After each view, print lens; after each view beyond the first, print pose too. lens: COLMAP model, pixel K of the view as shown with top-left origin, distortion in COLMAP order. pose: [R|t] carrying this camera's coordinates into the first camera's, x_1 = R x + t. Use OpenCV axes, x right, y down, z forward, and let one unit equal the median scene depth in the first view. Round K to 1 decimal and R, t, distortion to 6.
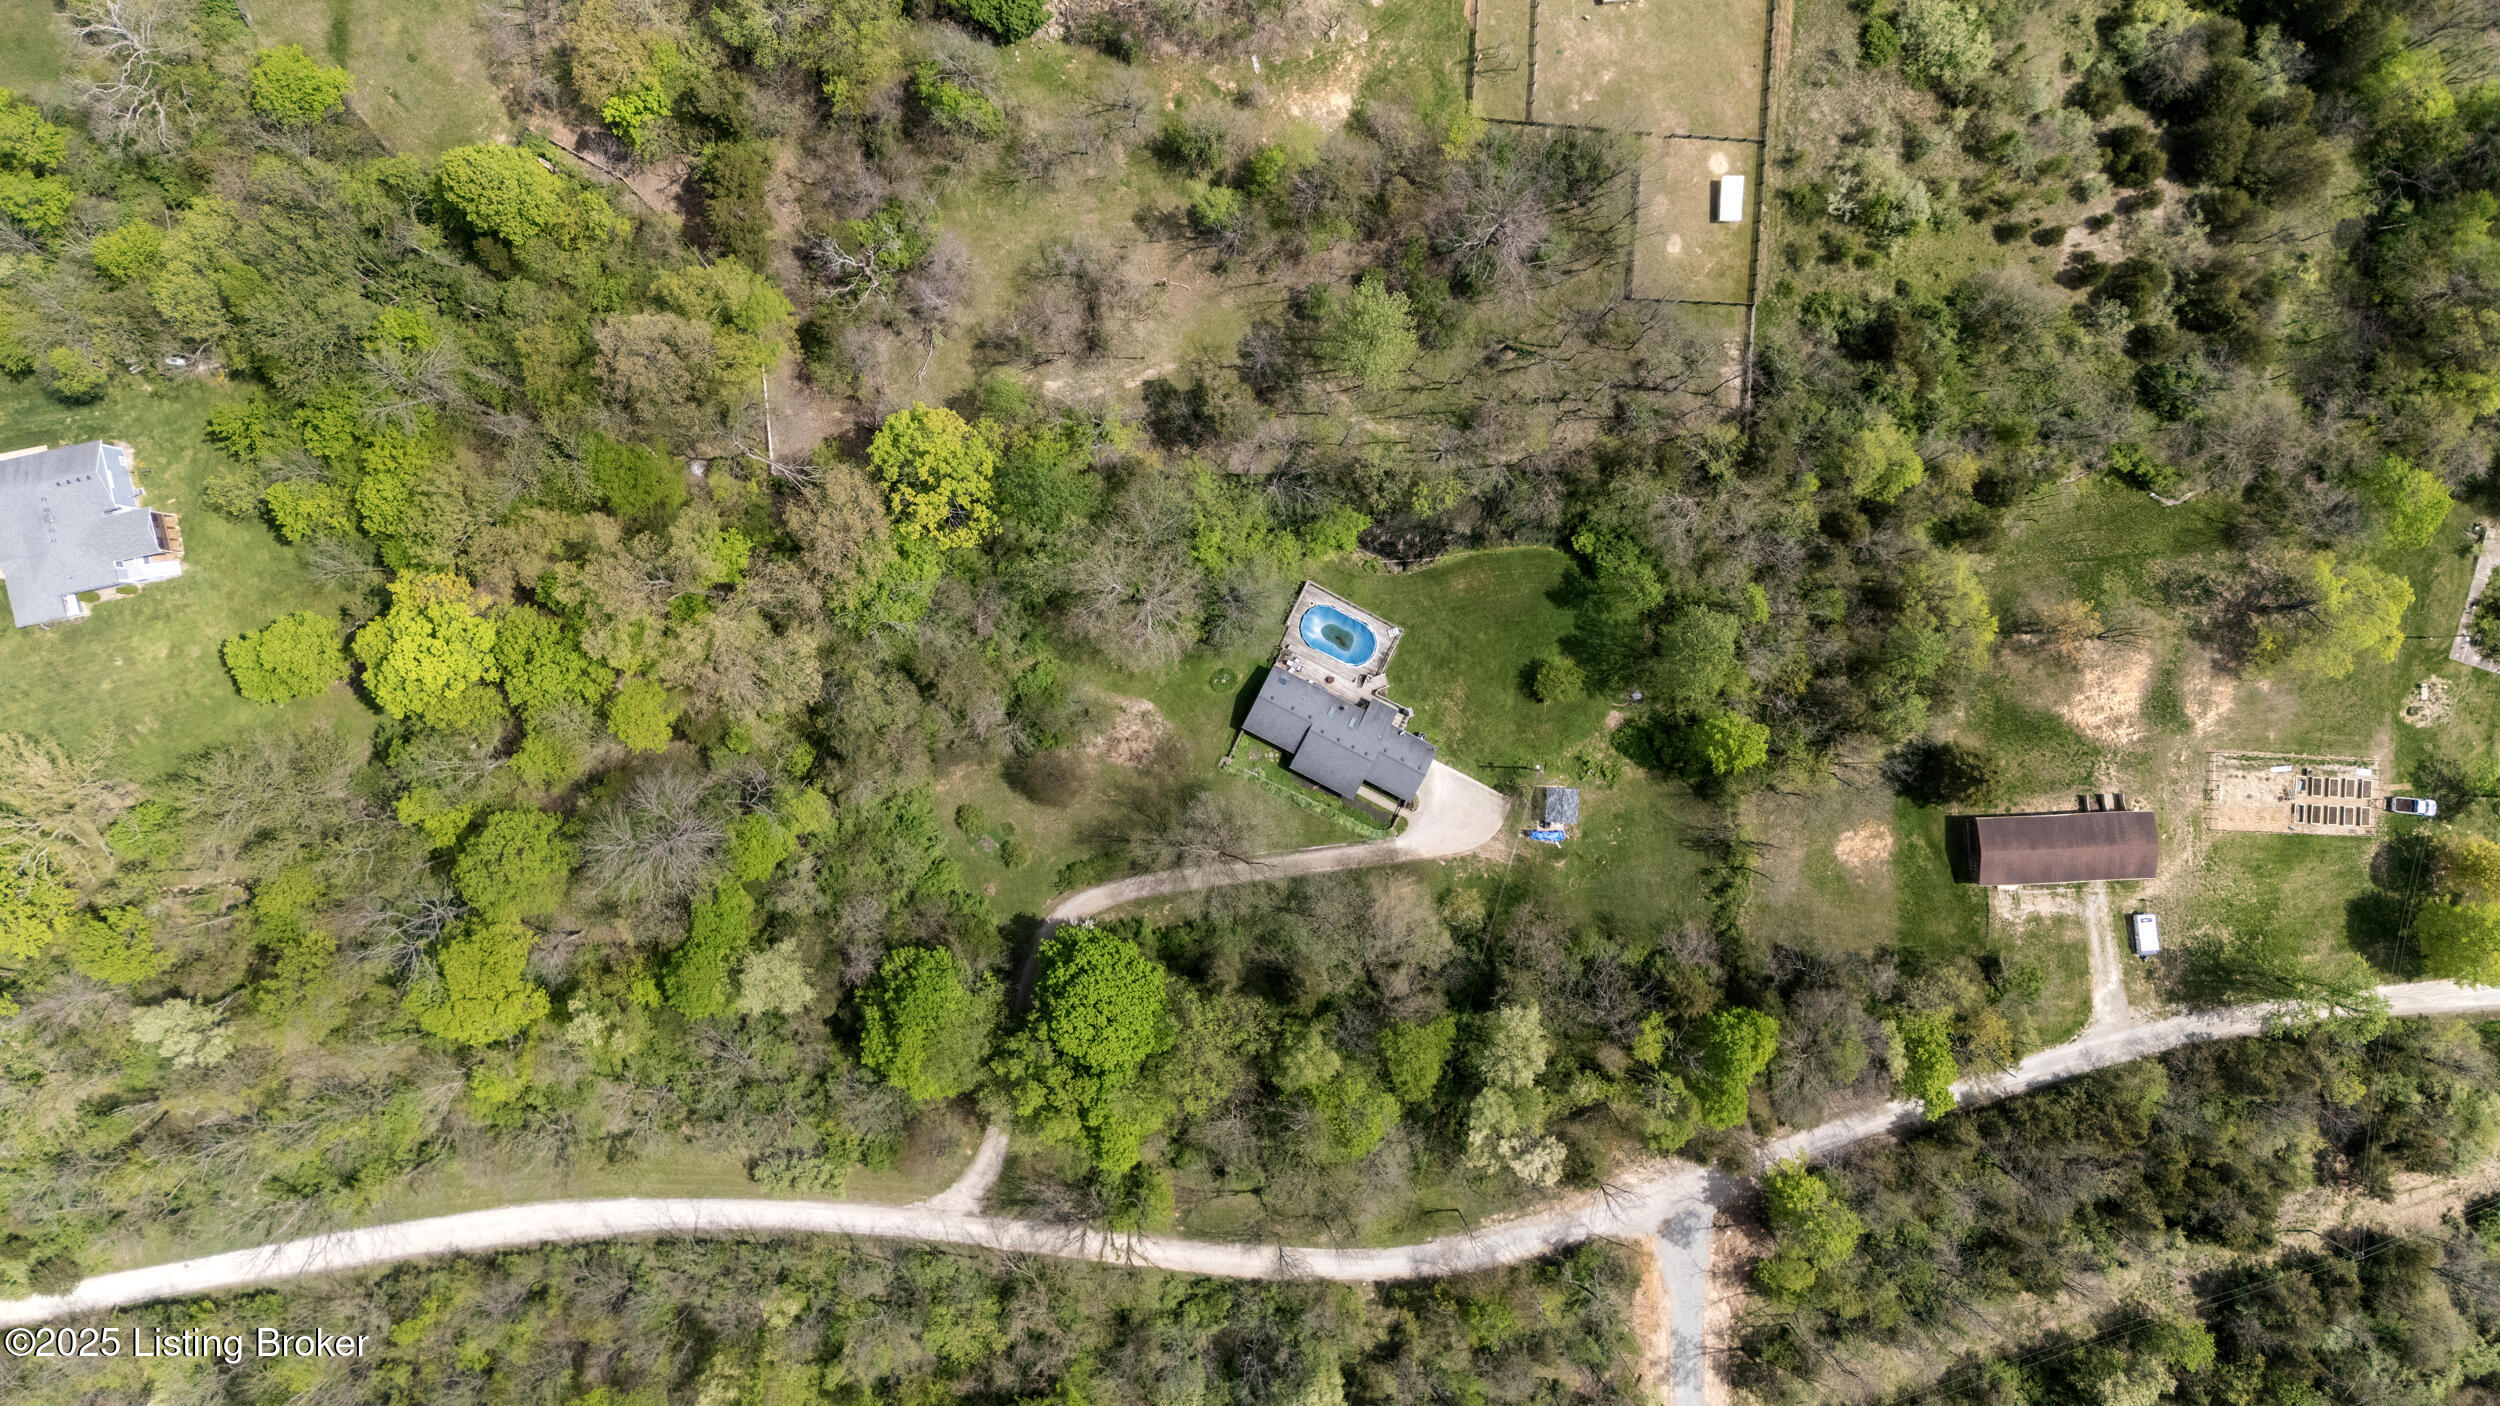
lens RADIAL K [[1776.1, 0, 1246.0], [0, 1776.1, 701.2], [0, 0, 1]] dist [0.002330, 0.001219]
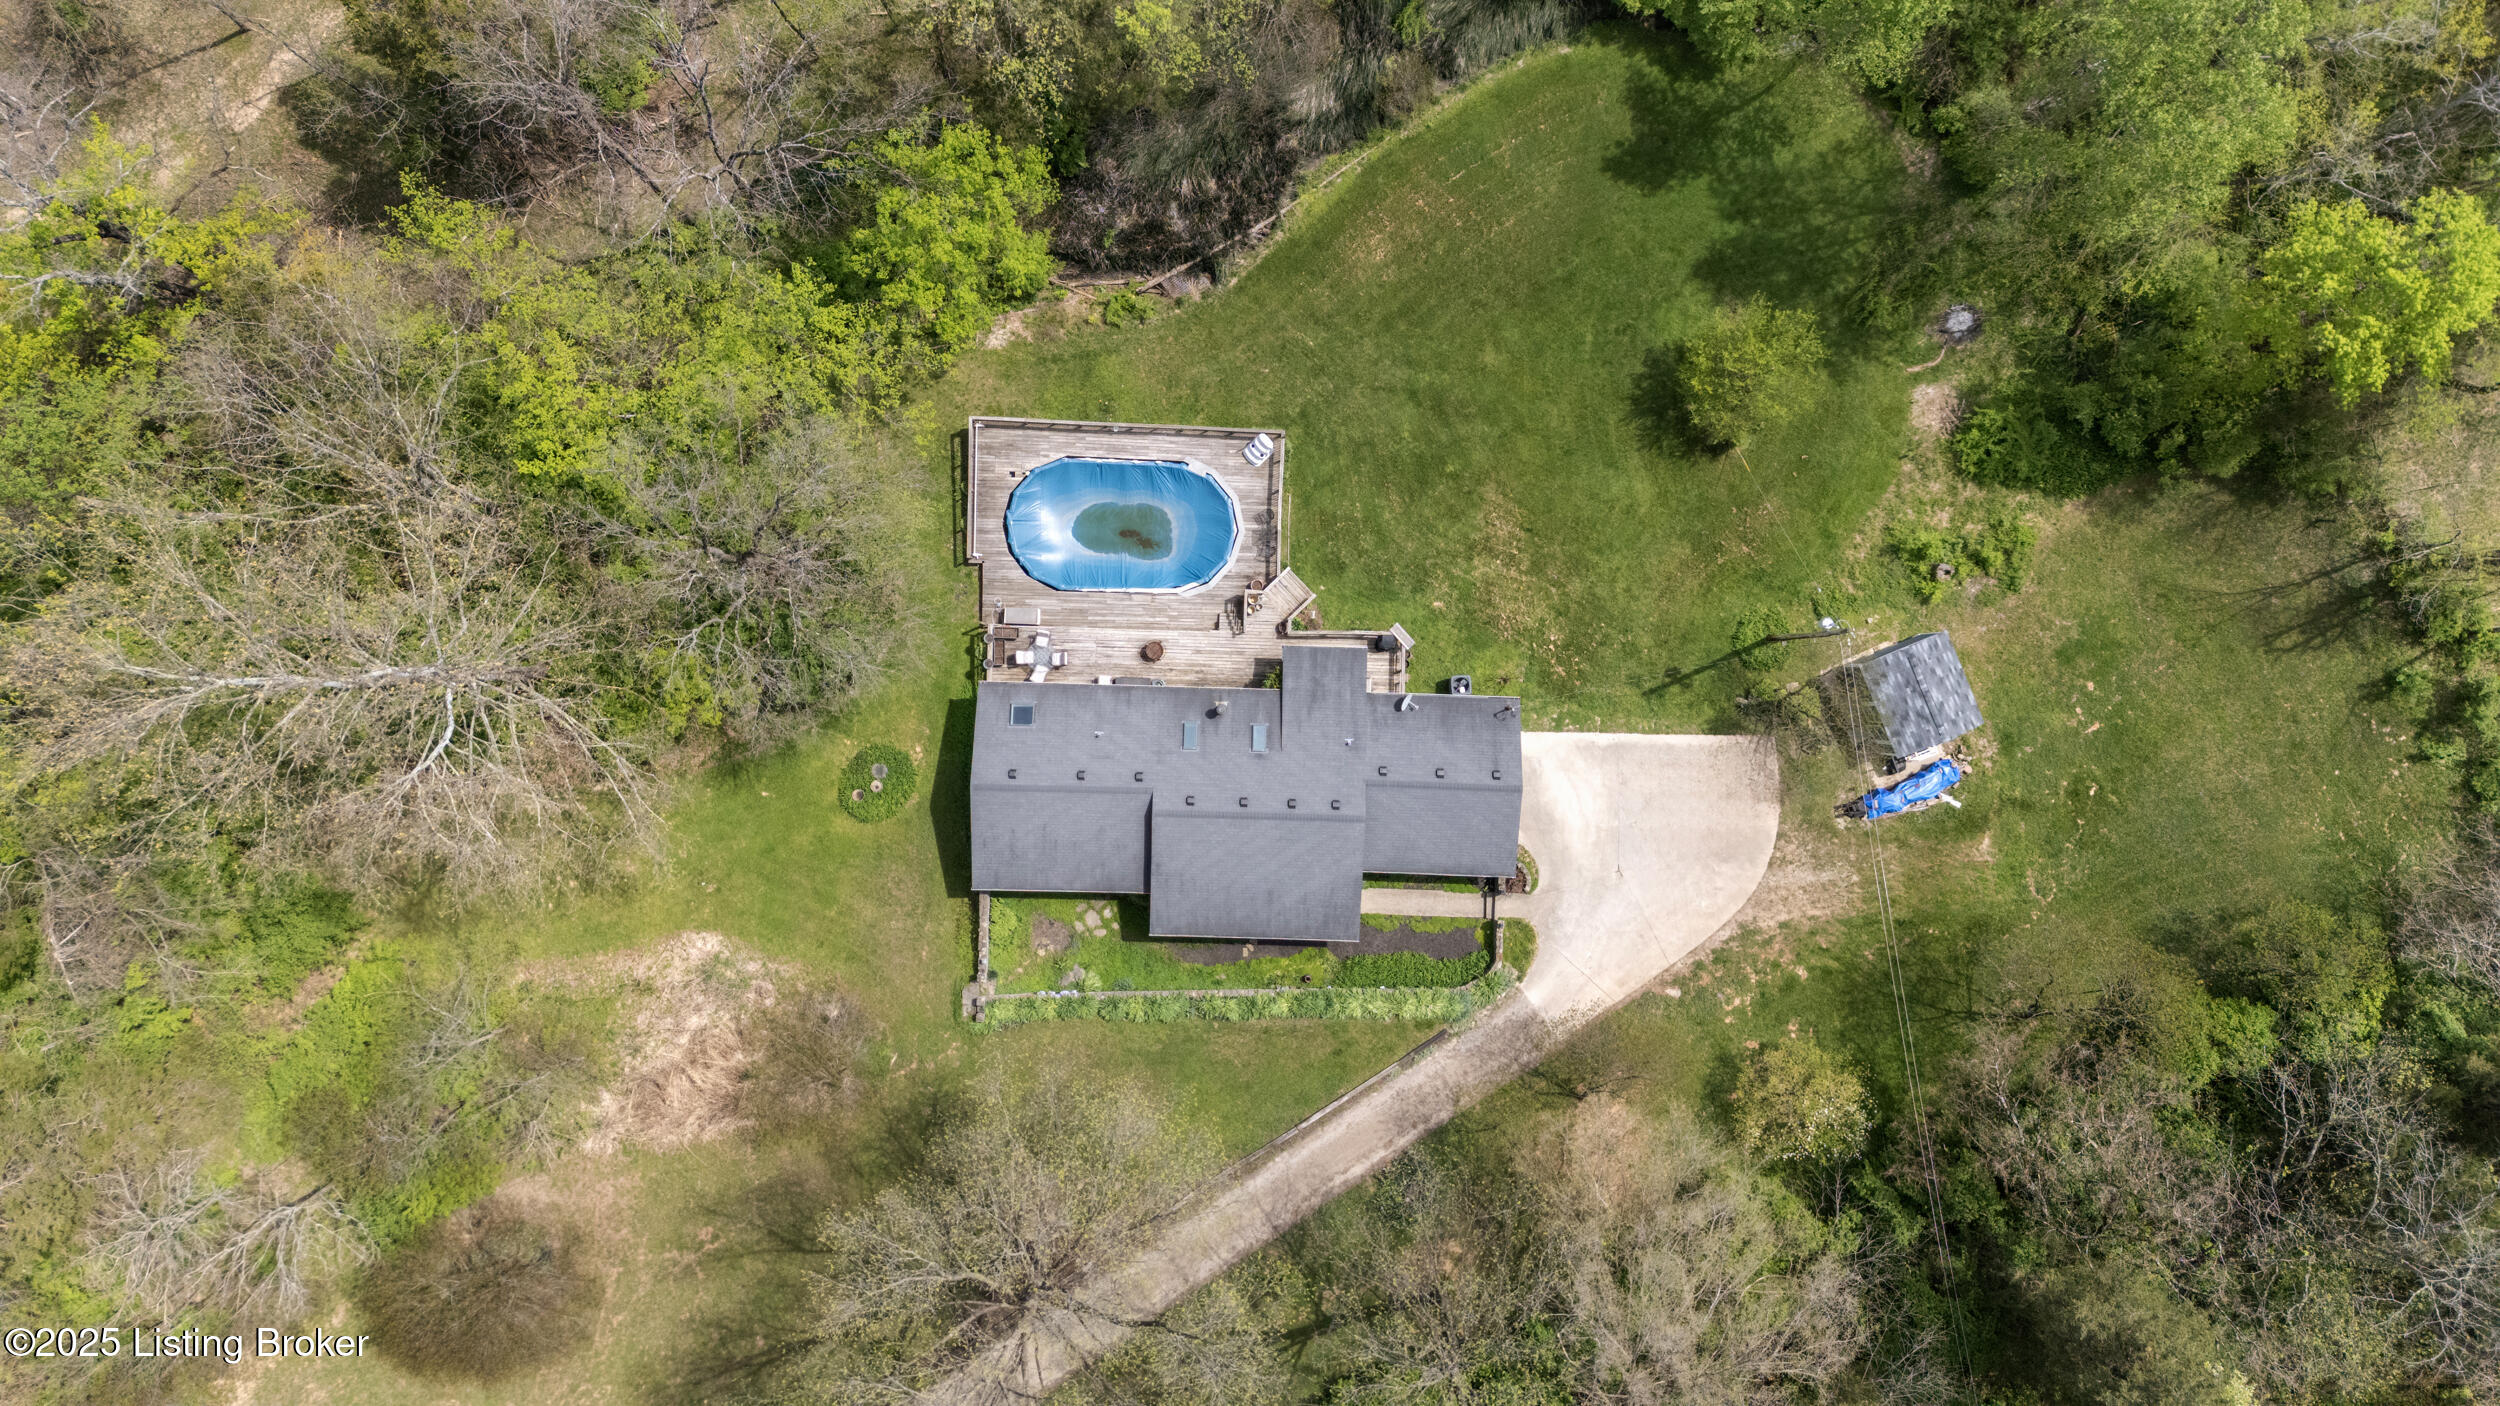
lens RADIAL K [[1776.1, 0, 1255.2], [0, 1776.1, 701.5], [0, 0, 1]] dist [0.002330, 0.001219]
pose [[0.903973, -0.427162, -0.019137, 0.067853], [0.427305, 0.904099, 0.003951, 0.004068], [0.015614, -0.011750, 0.999809, 0.651855]]
